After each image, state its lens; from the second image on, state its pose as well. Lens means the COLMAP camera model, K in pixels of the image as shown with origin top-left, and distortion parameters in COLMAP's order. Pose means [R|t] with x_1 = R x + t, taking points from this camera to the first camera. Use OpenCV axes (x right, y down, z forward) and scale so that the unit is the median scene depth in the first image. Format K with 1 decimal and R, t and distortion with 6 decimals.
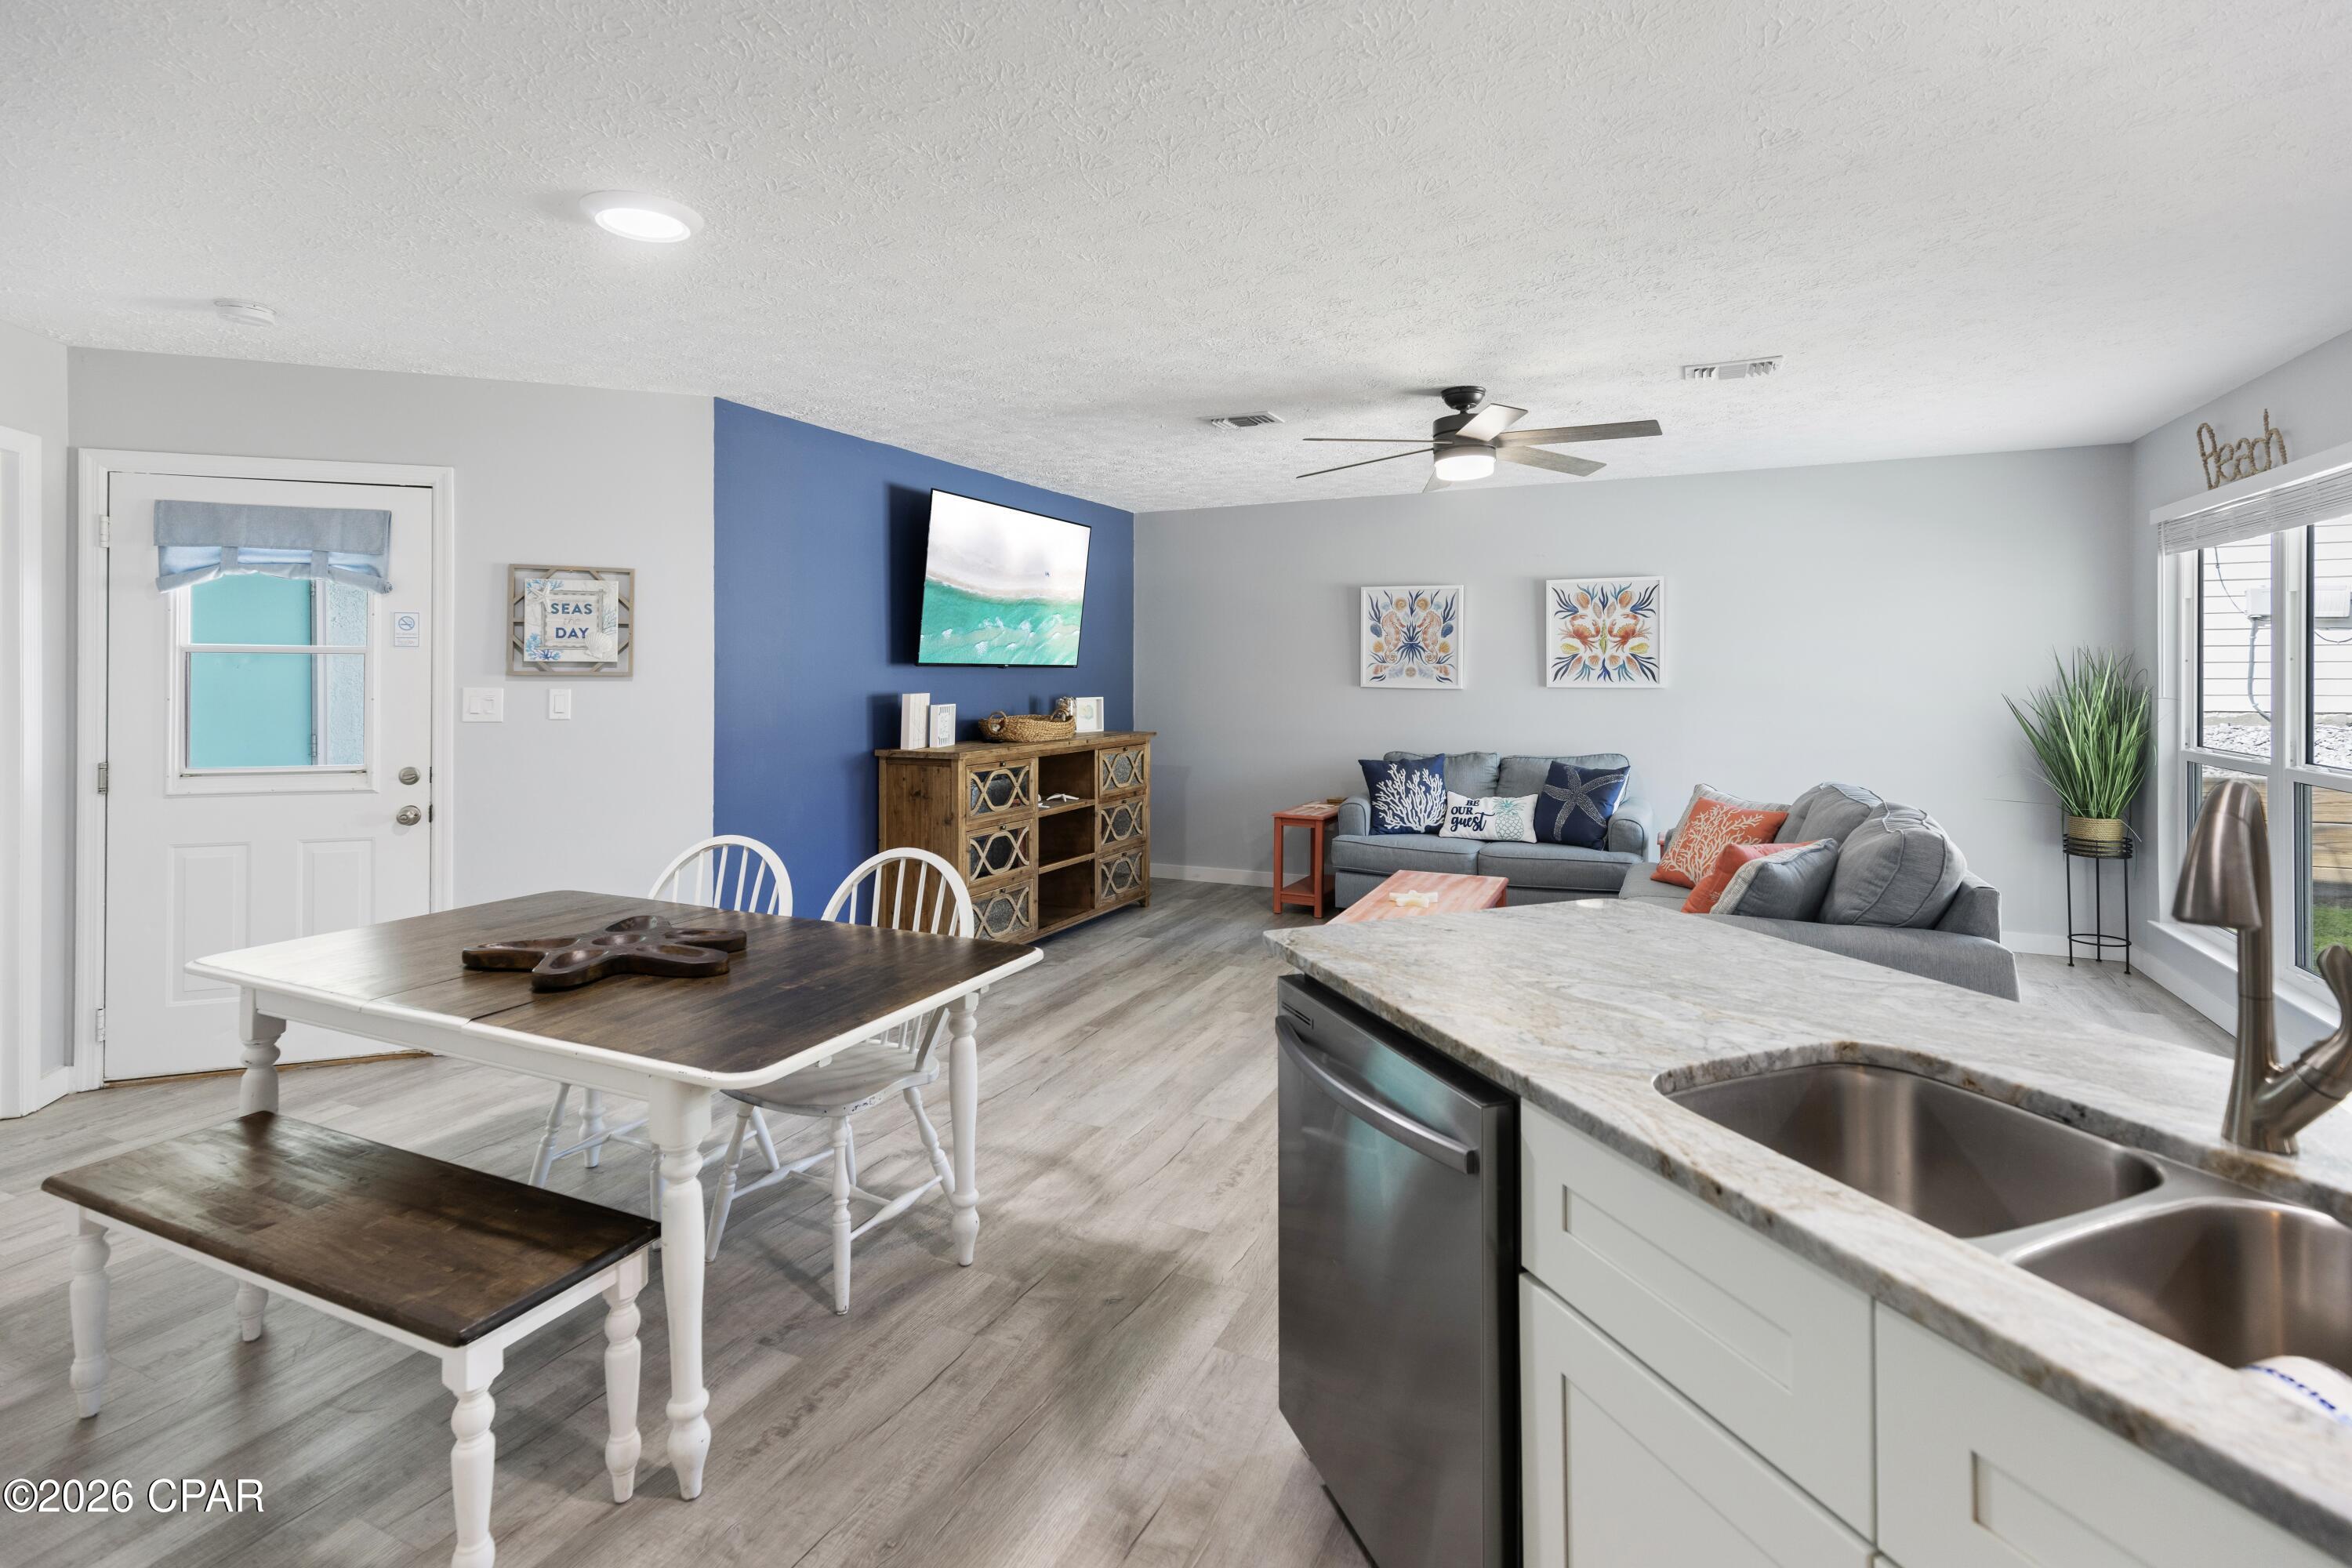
lens RADIAL K [[1076.4, 0, 1187.3], [0, 1076.4, 678.8], [0, 0, 1]] dist [0.003938, -0.001418]
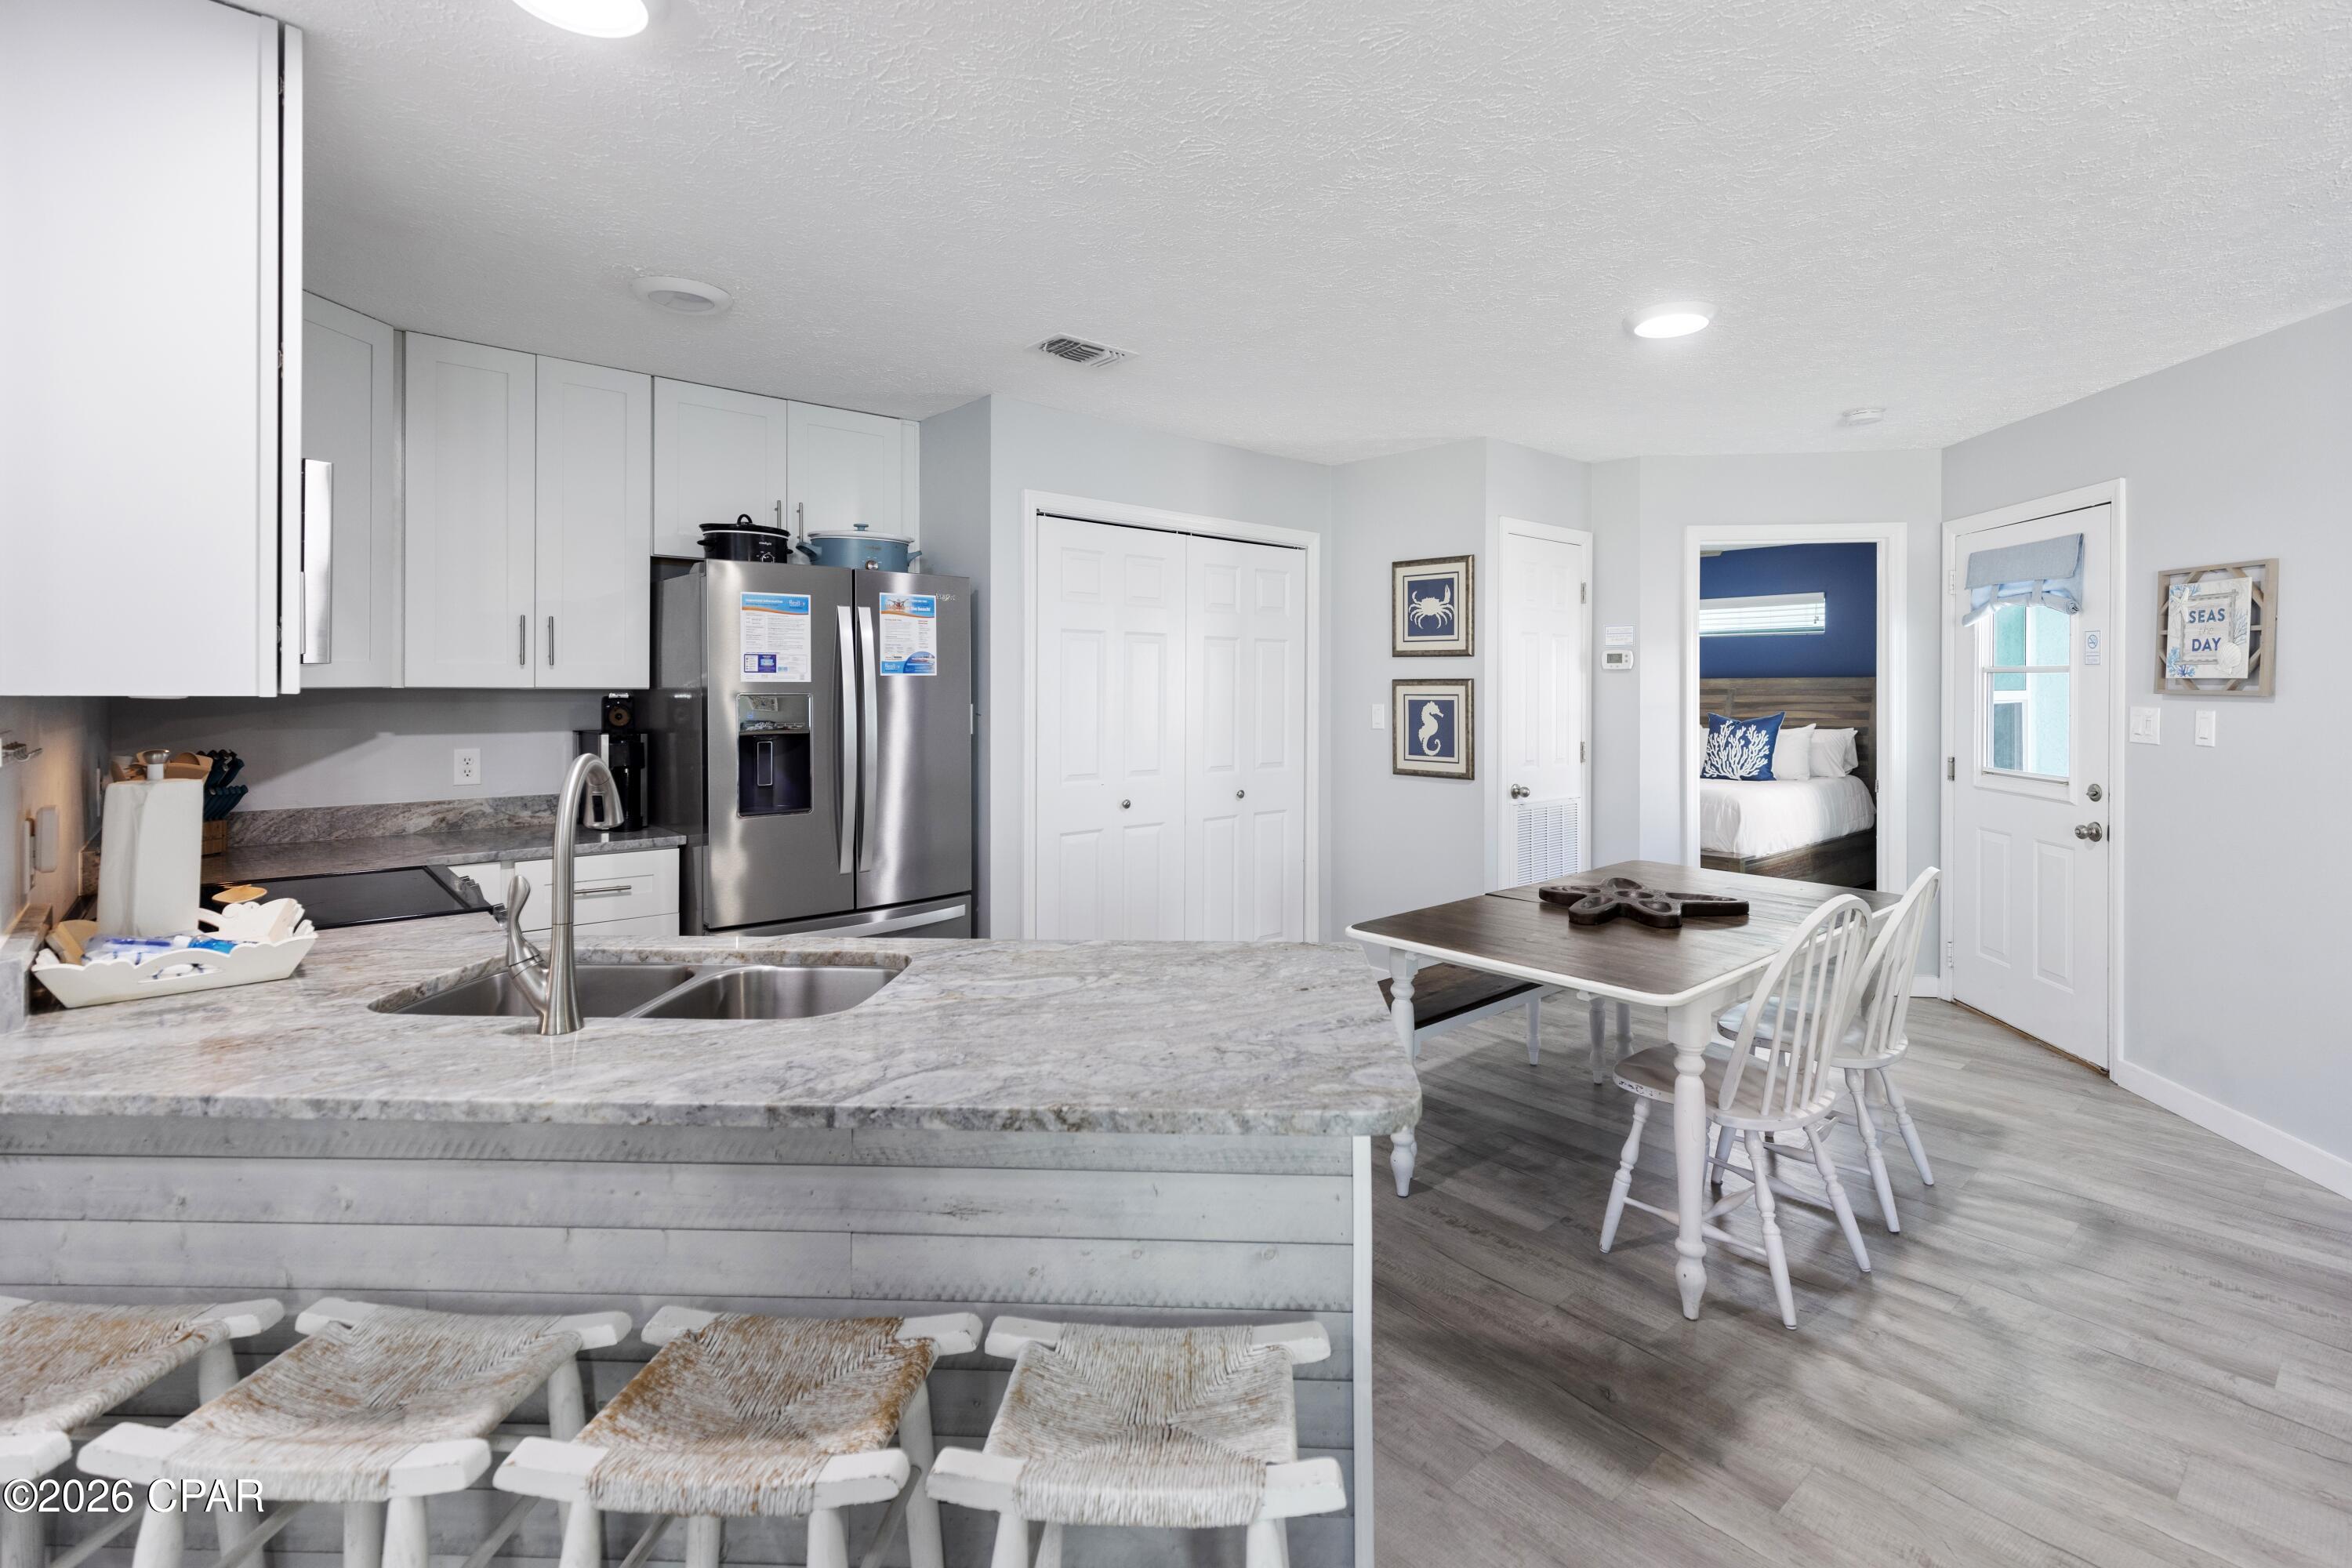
lens RADIAL K [[1076.4, 0, 1205.9], [0, 1076.4, 683.0], [0, 0, 1]] dist [0.003938, -0.001418]
pose [[-0.382056, -0.001701, -0.924138, 0.366547], [-0.009969, 0.999948, 0.002281, -0.004459], [0.924085, 0.010084, -0.382053, 0.425588]]
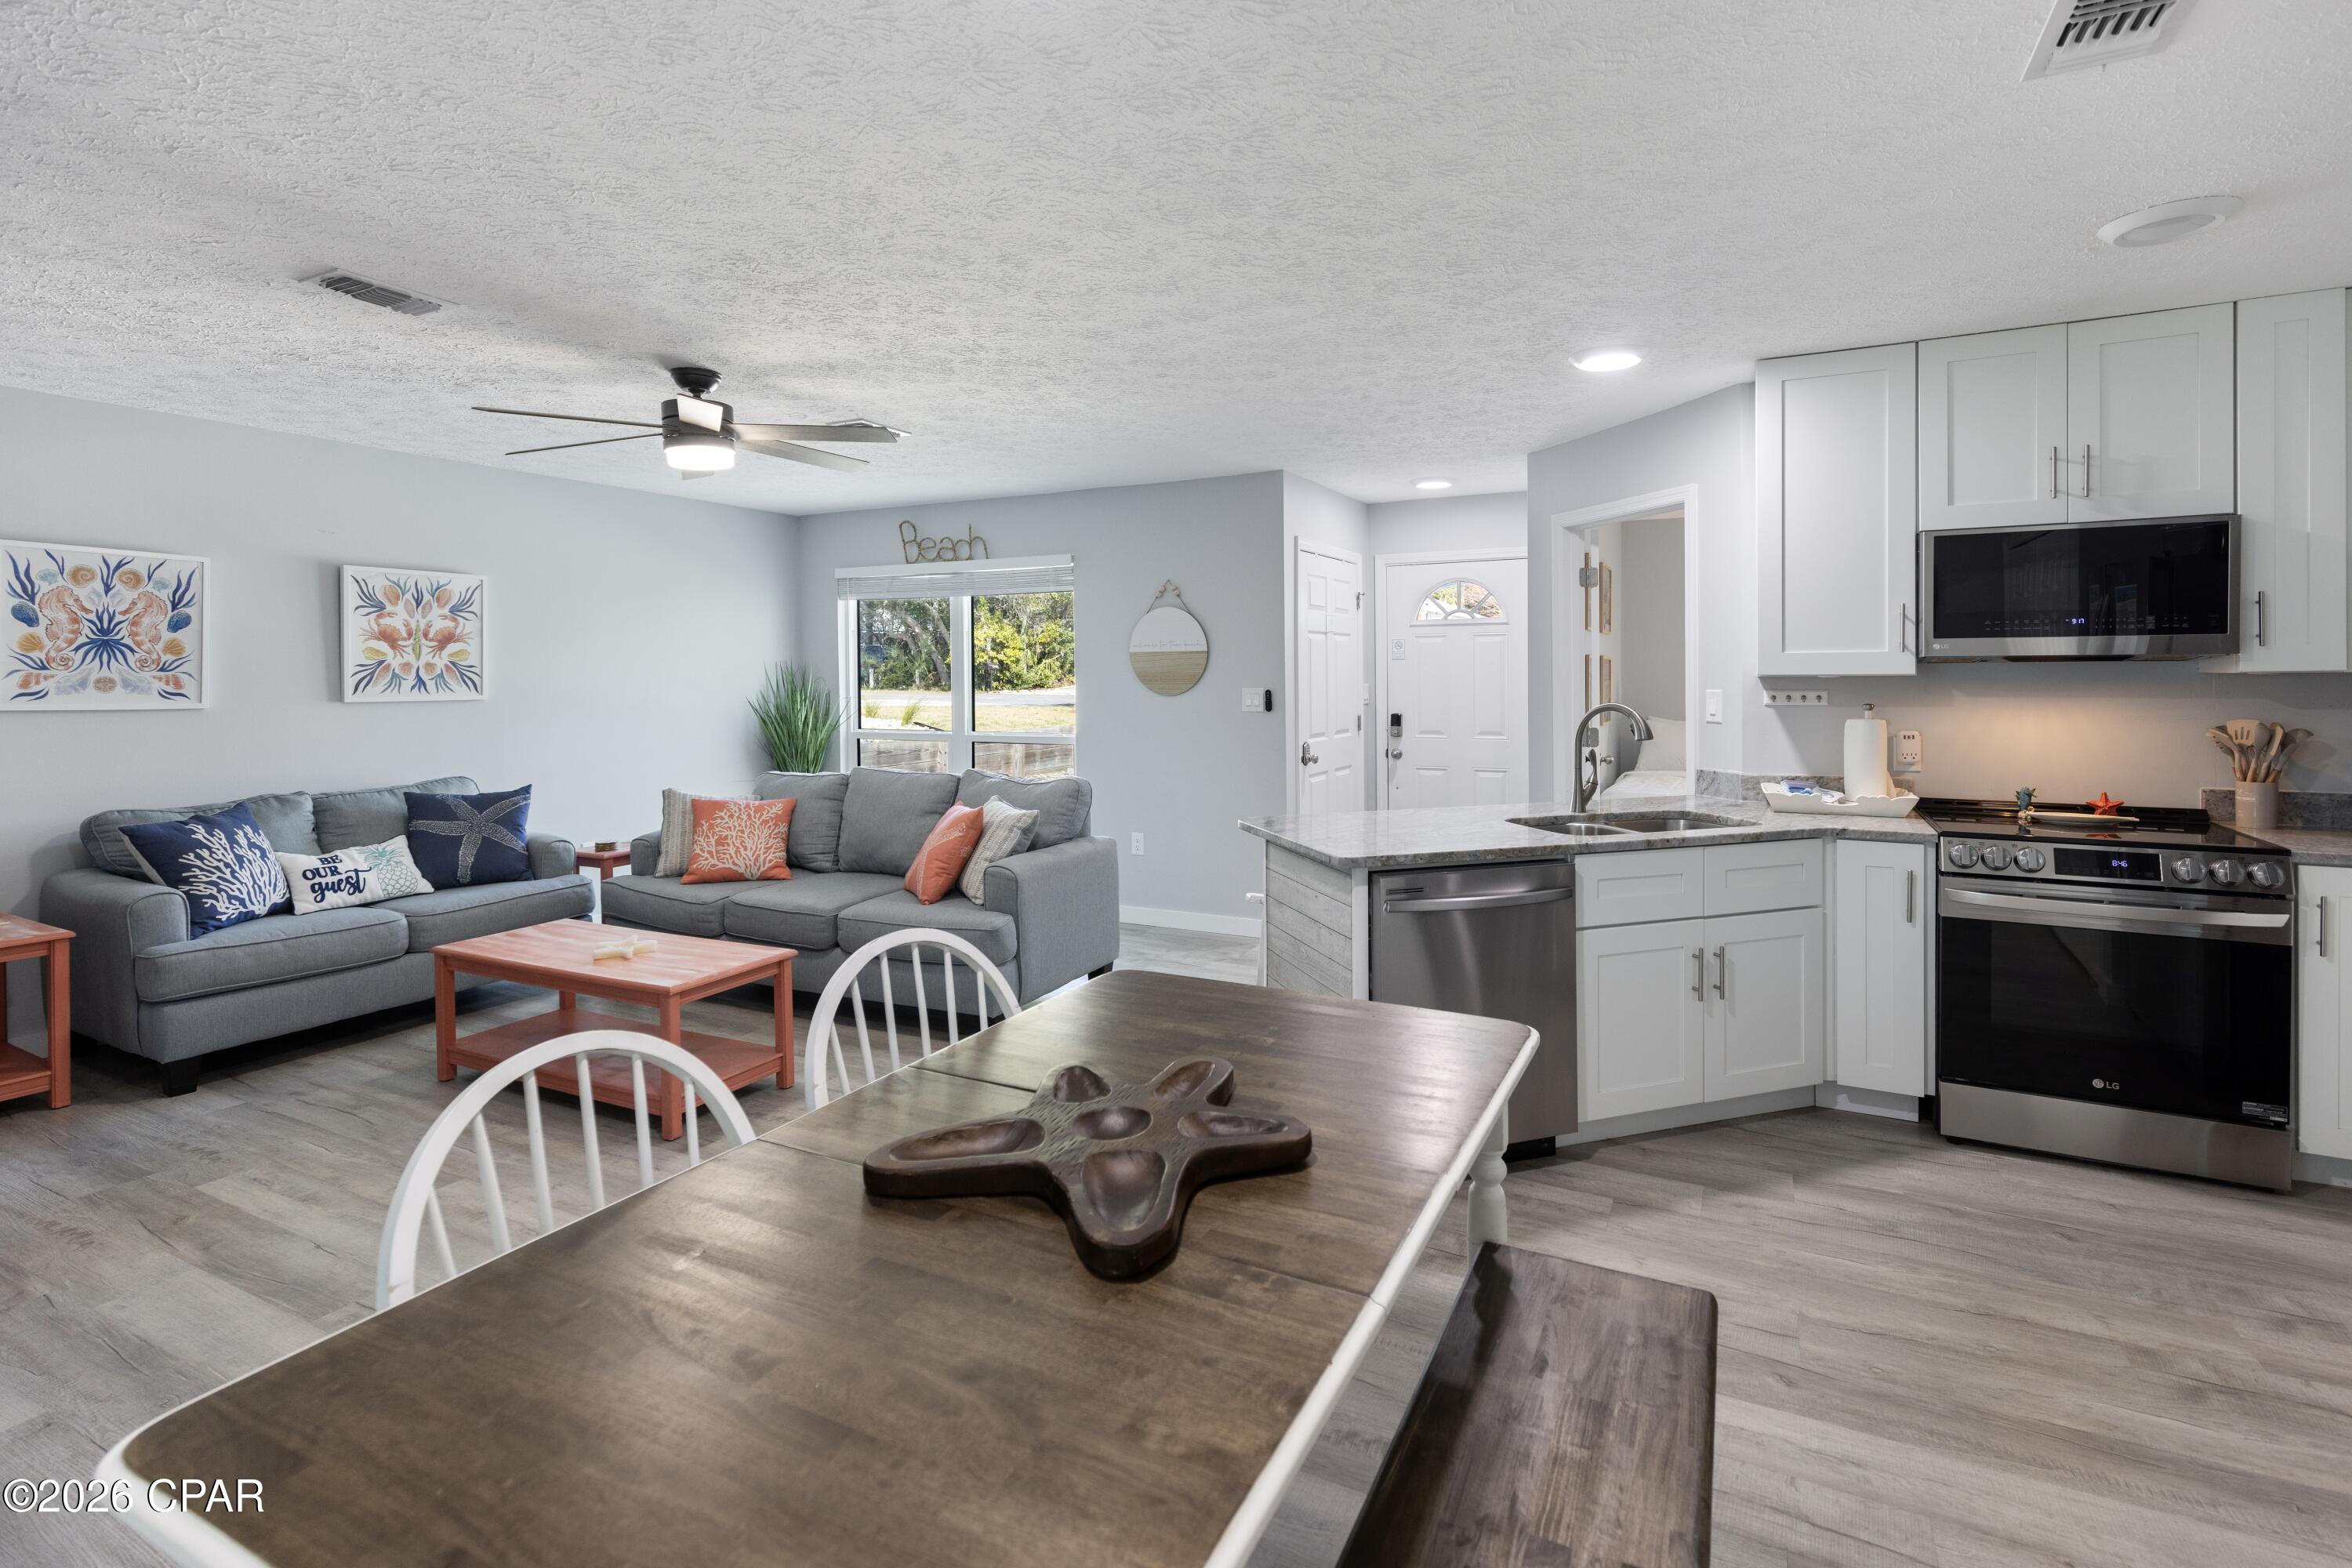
lens RADIAL K [[1076.4, 0, 1202.3], [0, 1076.4, 705.0], [0, 0, 1]] dist [0.003938, -0.001418]
pose [[0.024008, -0.024099, 0.999421, -0.464261], [0.013740, 0.999623, 0.023774, -0.000341], [-0.999617, 0.013161, 0.024330, 0.387953]]
